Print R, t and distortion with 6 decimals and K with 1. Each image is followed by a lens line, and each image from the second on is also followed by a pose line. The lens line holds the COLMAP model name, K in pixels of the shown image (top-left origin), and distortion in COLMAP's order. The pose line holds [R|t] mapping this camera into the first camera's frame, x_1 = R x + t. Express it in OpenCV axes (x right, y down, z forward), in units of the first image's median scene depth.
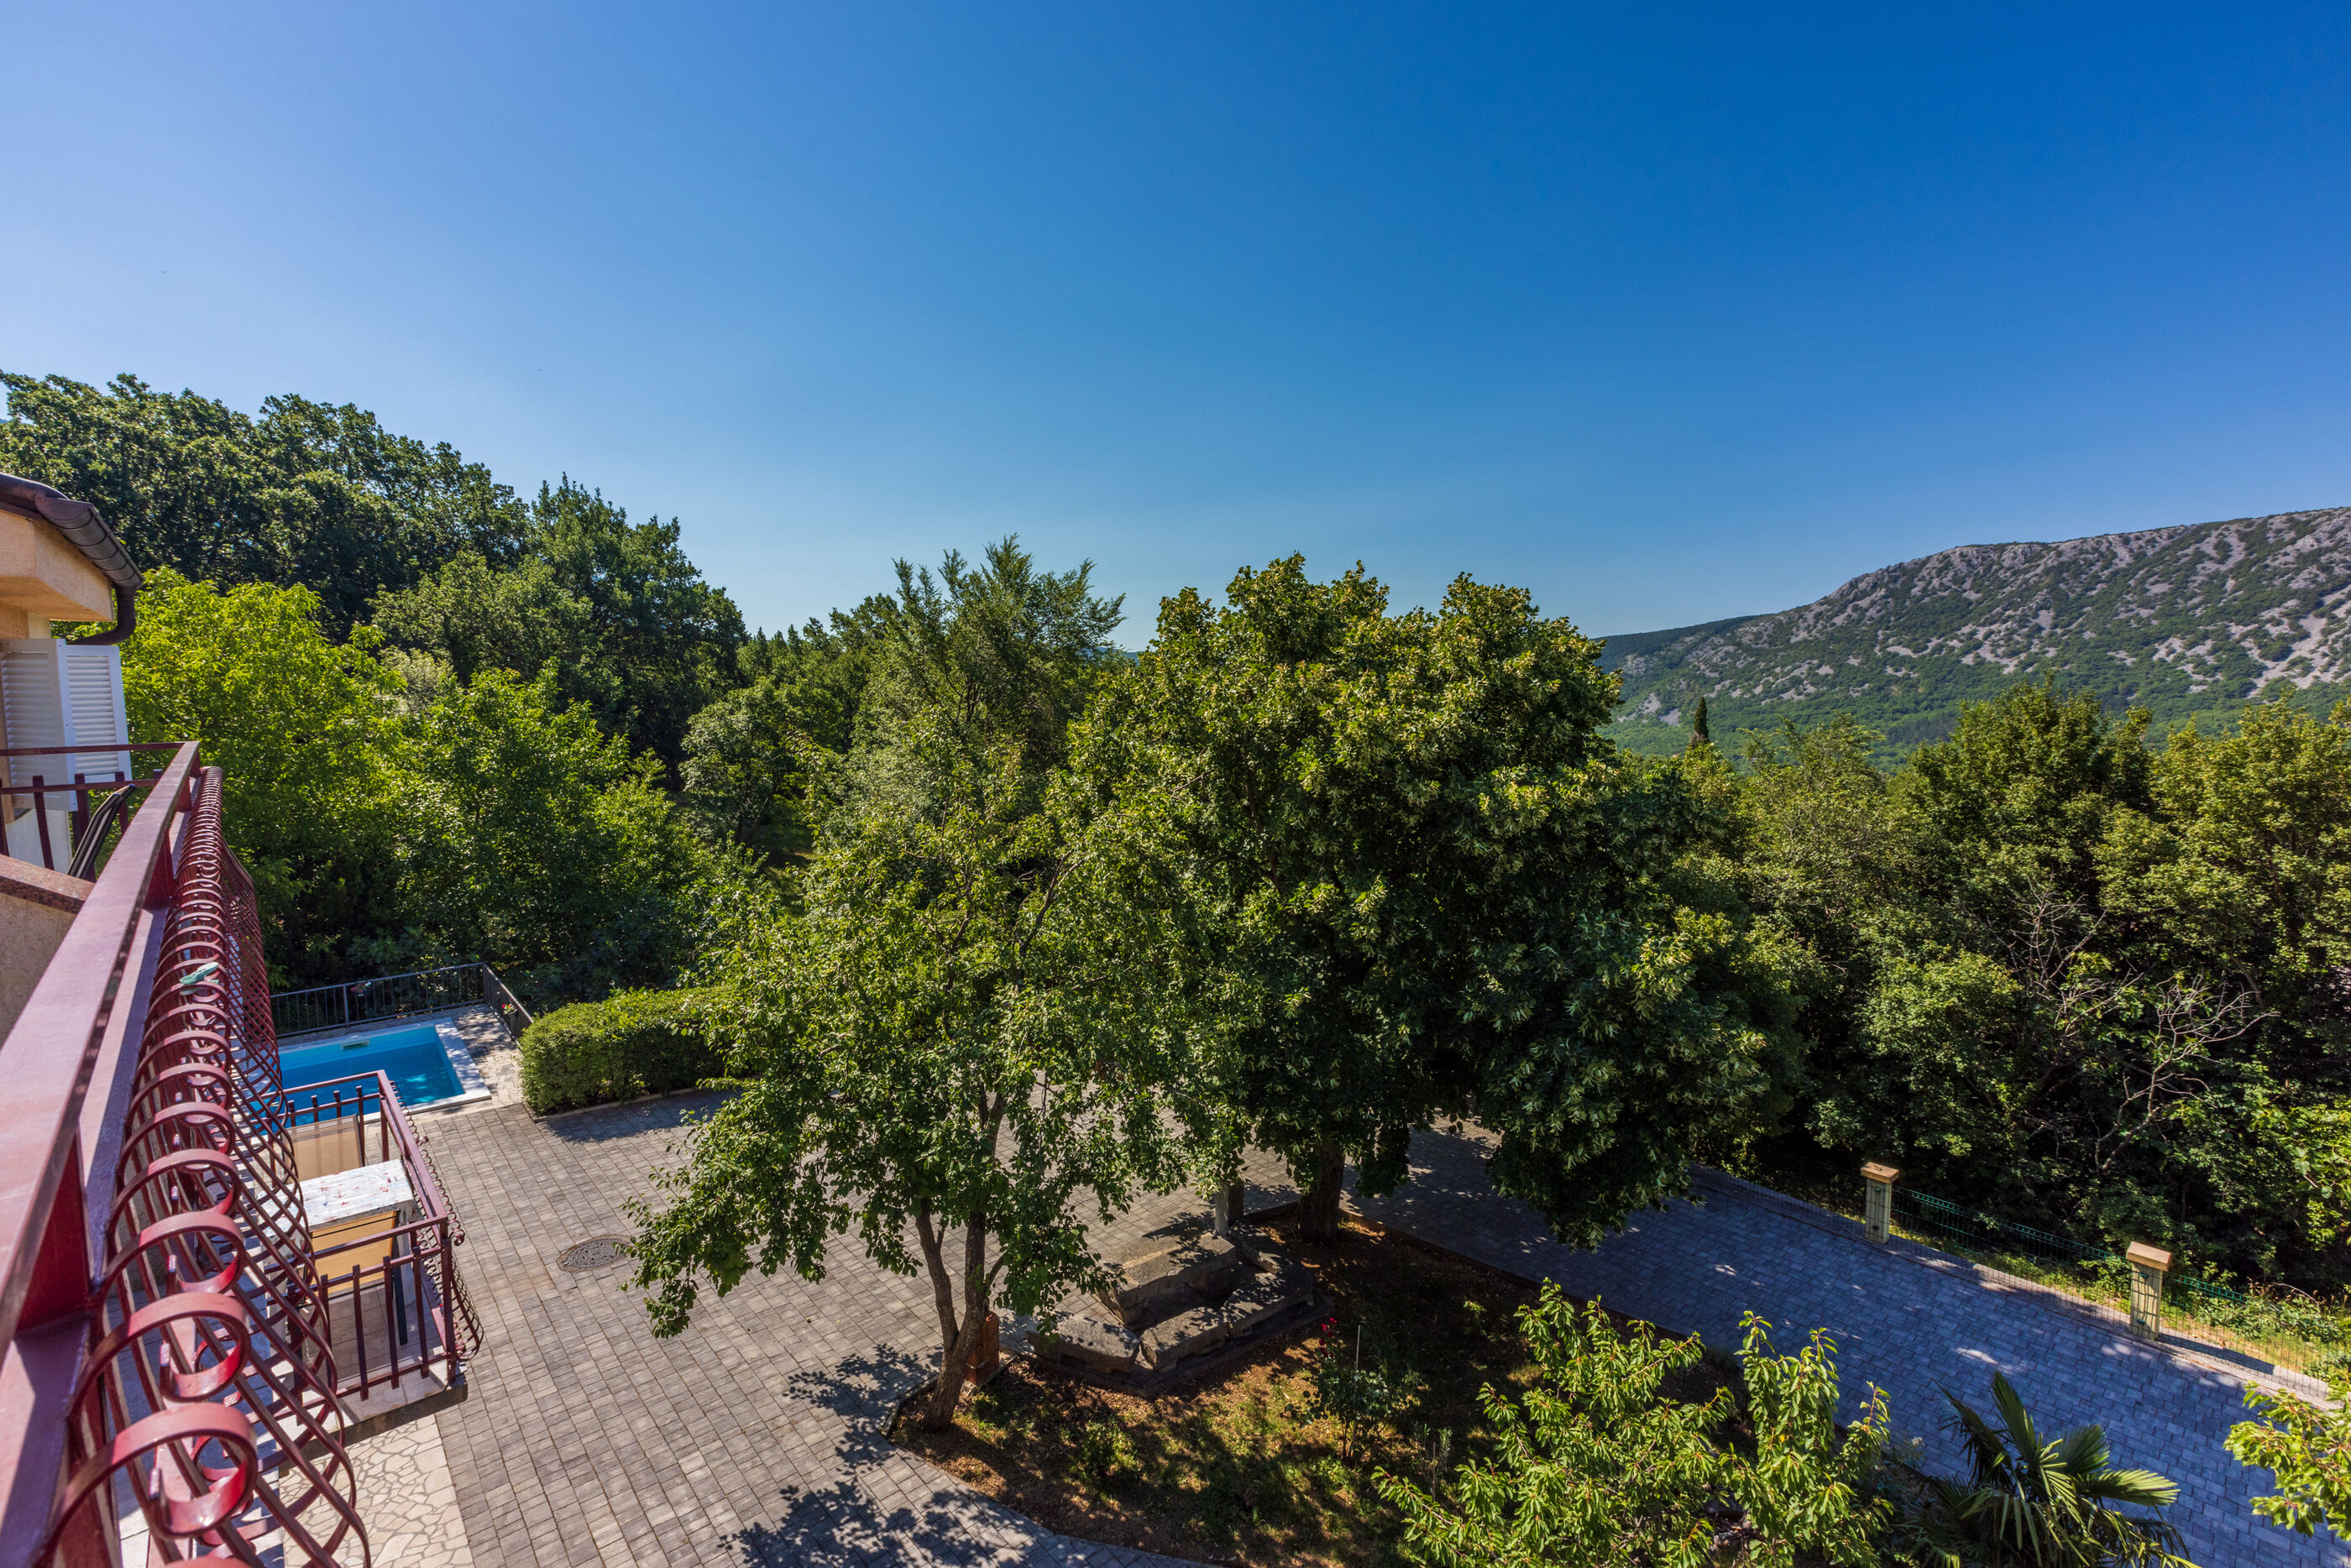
lens RADIAL K [[1090.6, 0, 1146.7], [0, 1090.6, 755.3], [0, 0, 1]] dist [0.000105, 0.001337]
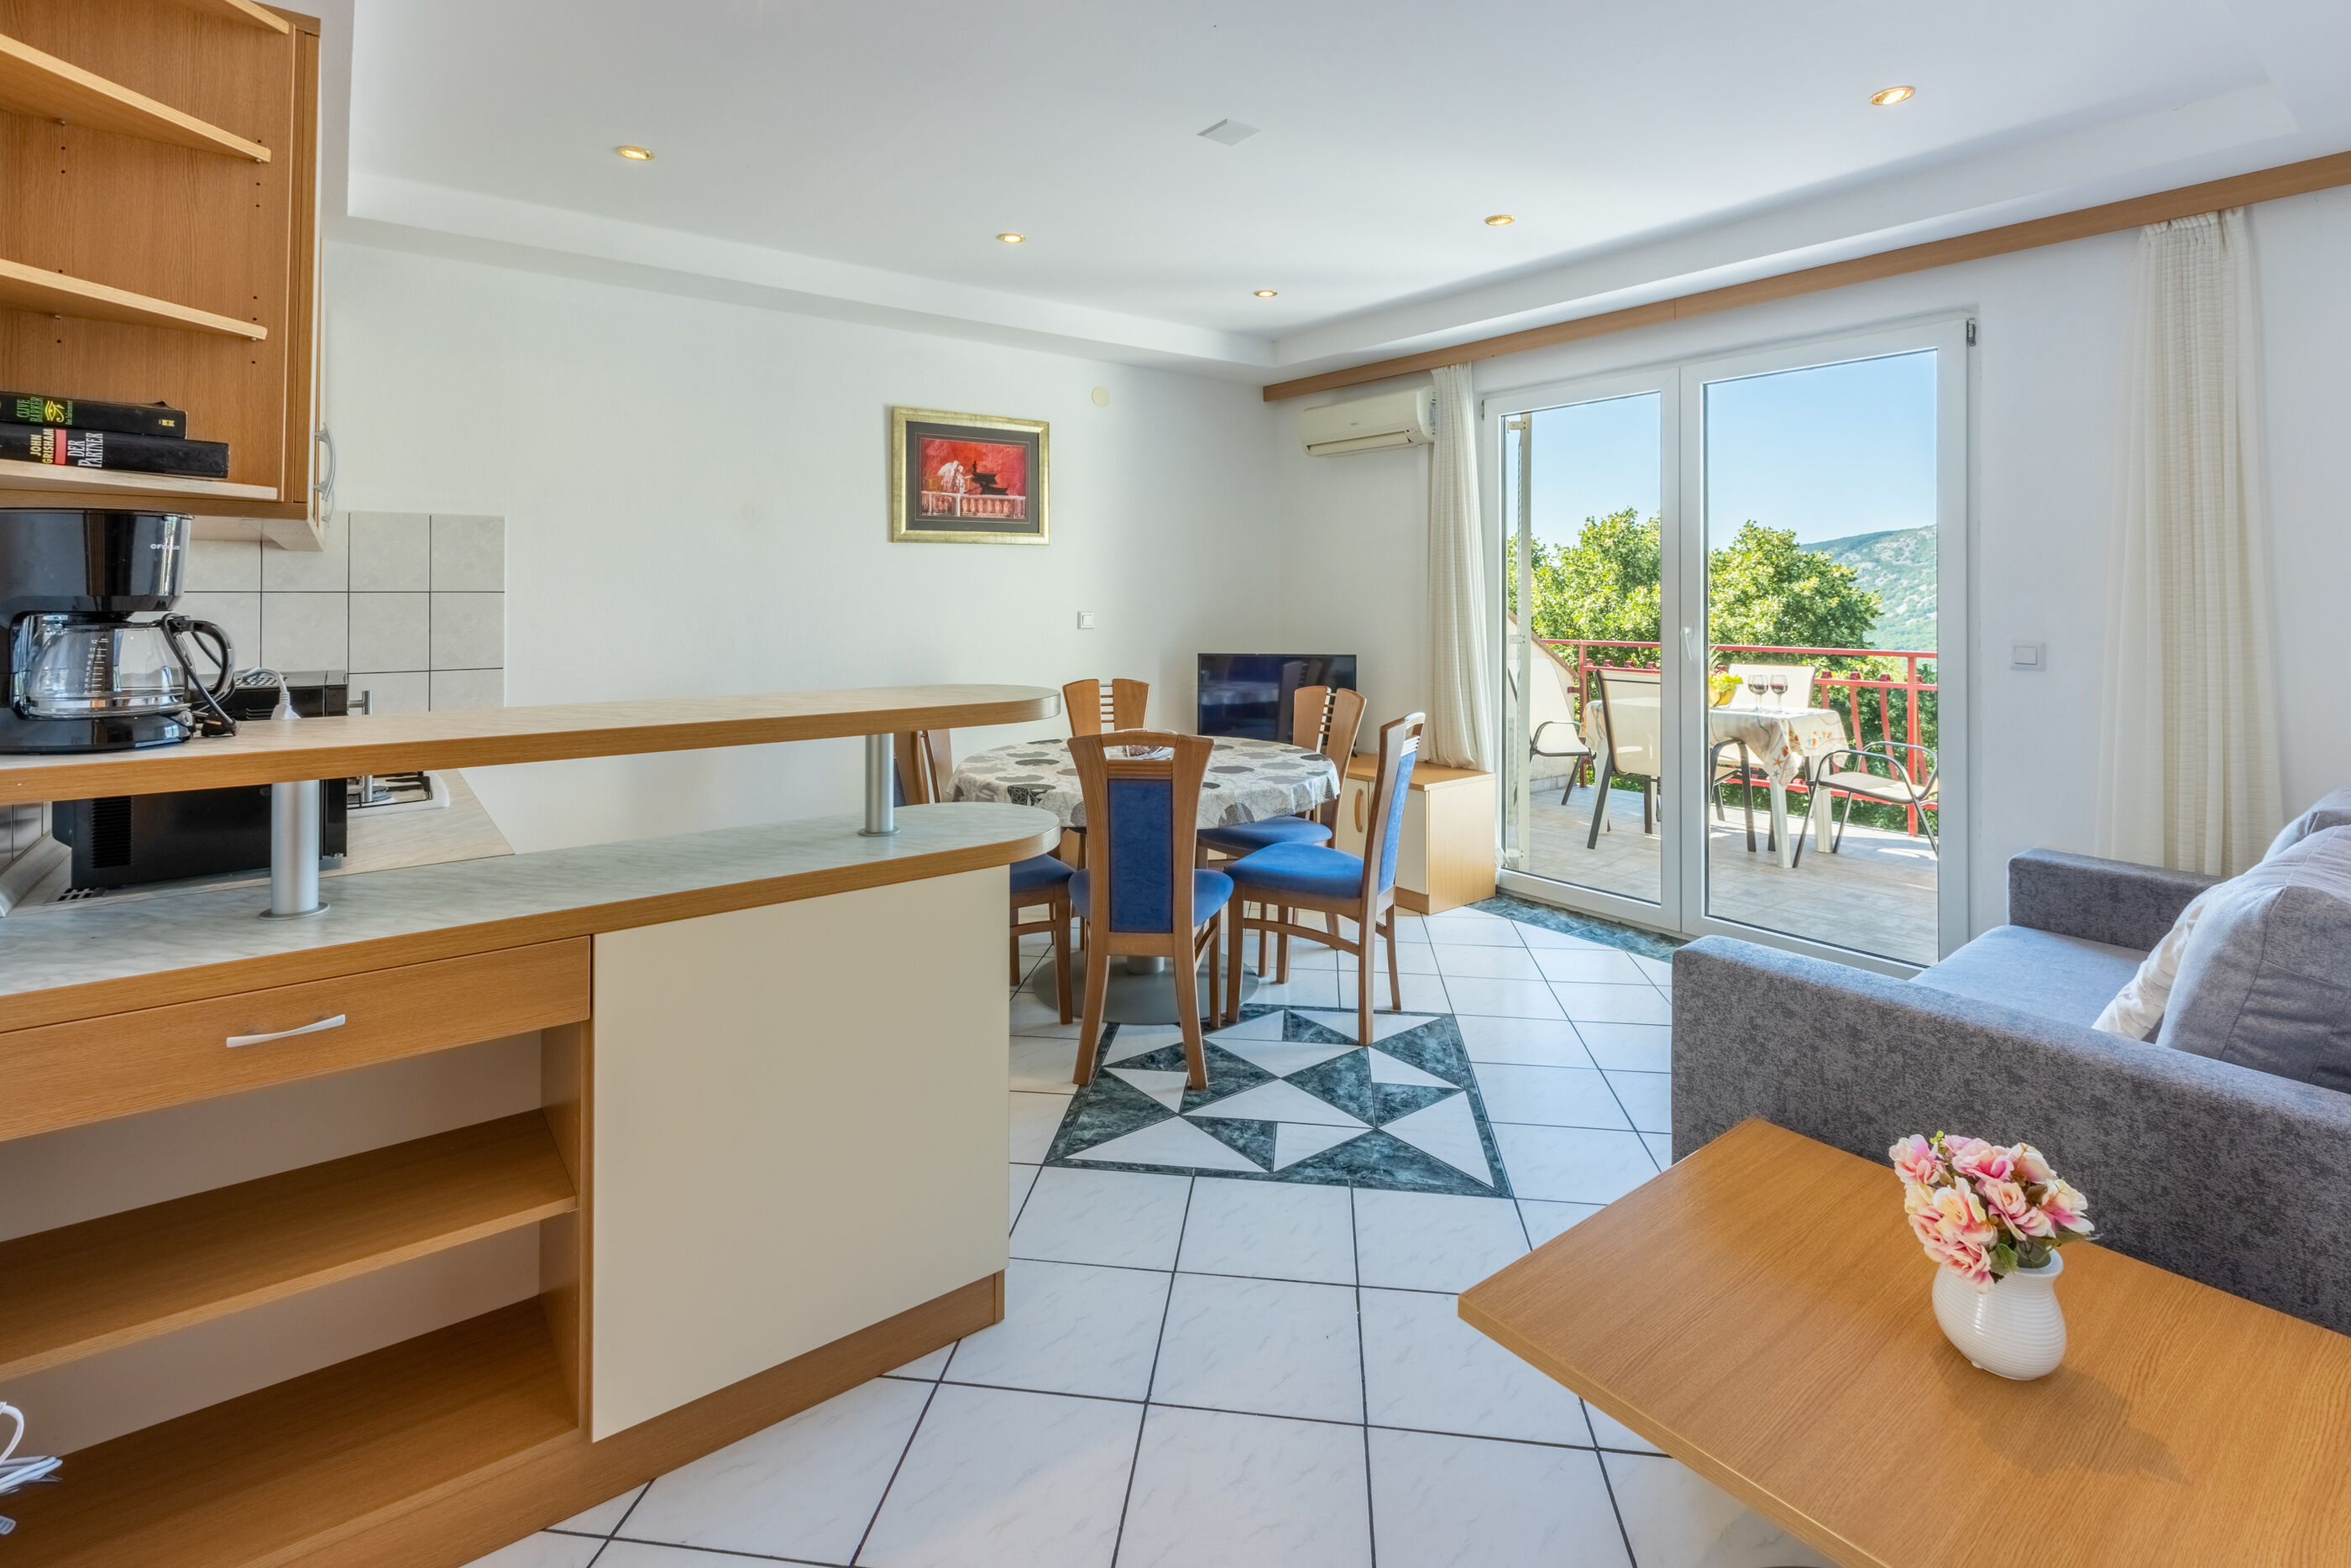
lens RADIAL K [[1090.6, 0, 1143.5], [0, 1090.6, 591.1], [0, 0, 1]] dist [0.000105, 0.001337]
pose [[0.995268, 0.004114, -0.097083, -0.212184], [-0.011168, 0.997326, -0.072228, 0.018232], [0.096526, 0.072970, 0.992652, -0.269477]]
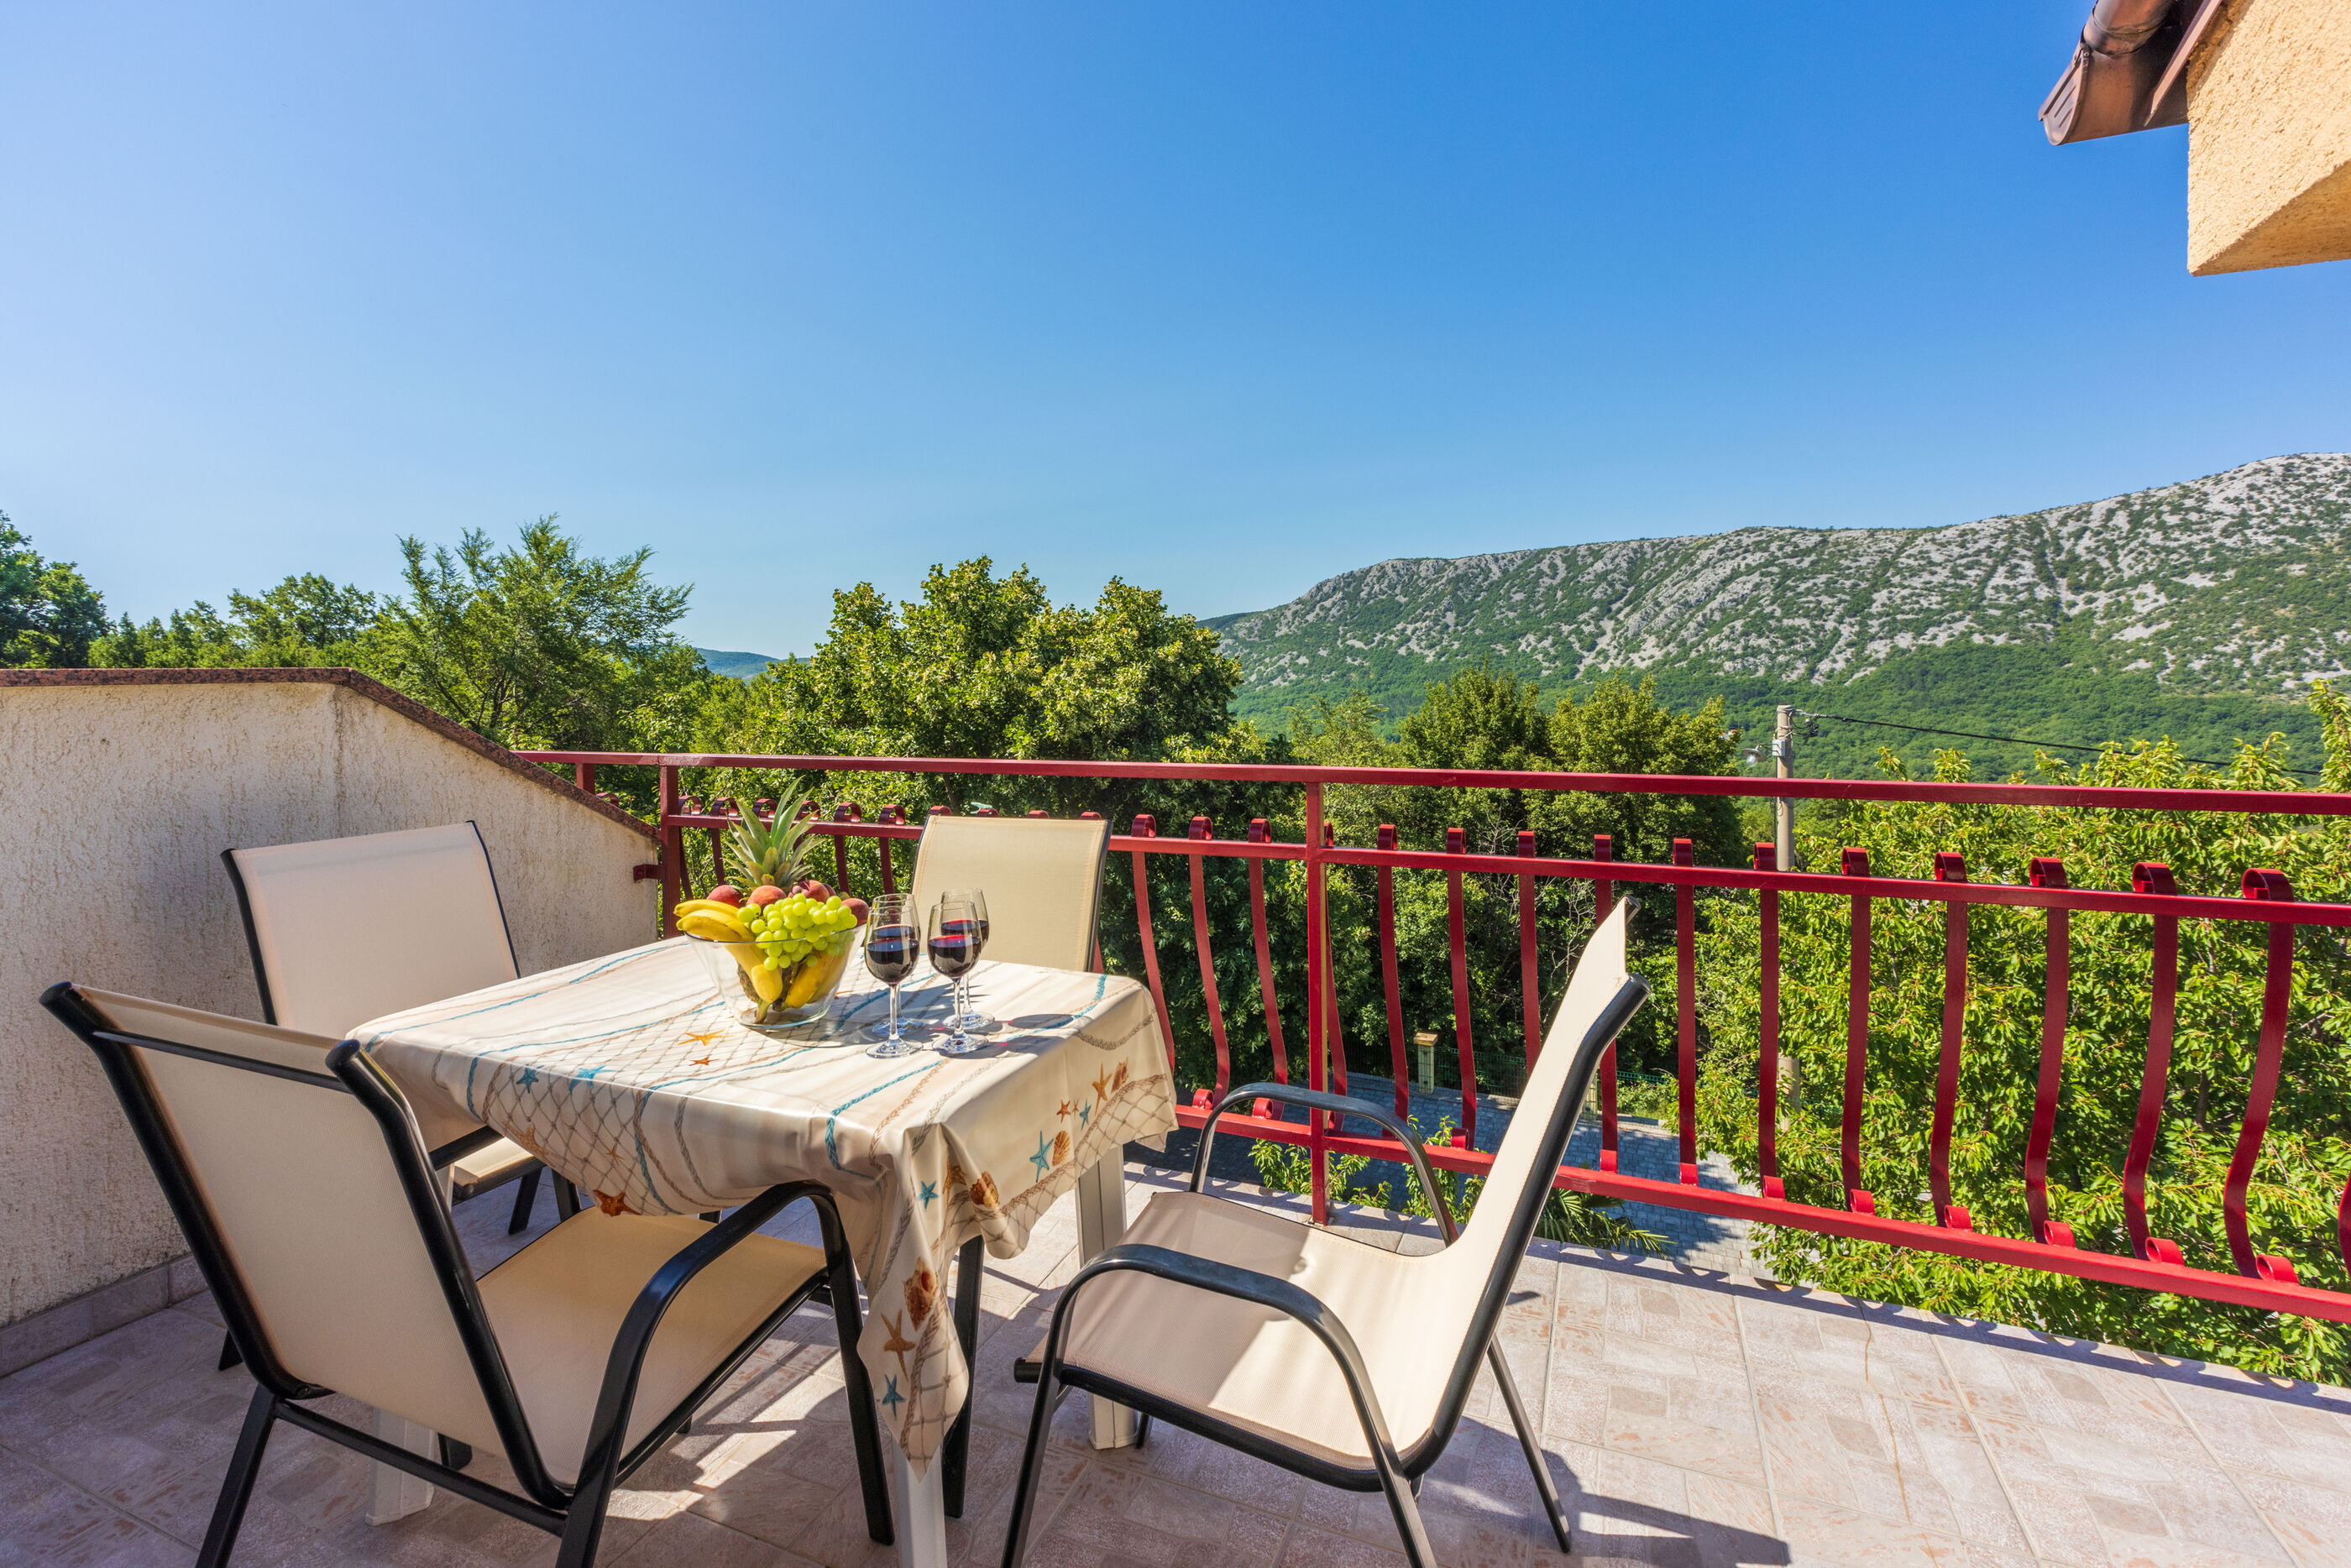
lens RADIAL K [[1090.6, 0, 1171.7], [0, 1090.6, 654.5], [0, 0, 1]] dist [0.000105, 0.001337]
pose [[0.906474, -0.003806, 0.422245, -0.100510], [0.039863, 0.996265, -0.076597, 0.007231], [-0.420376, 0.086266, 0.903240, -0.060432]]
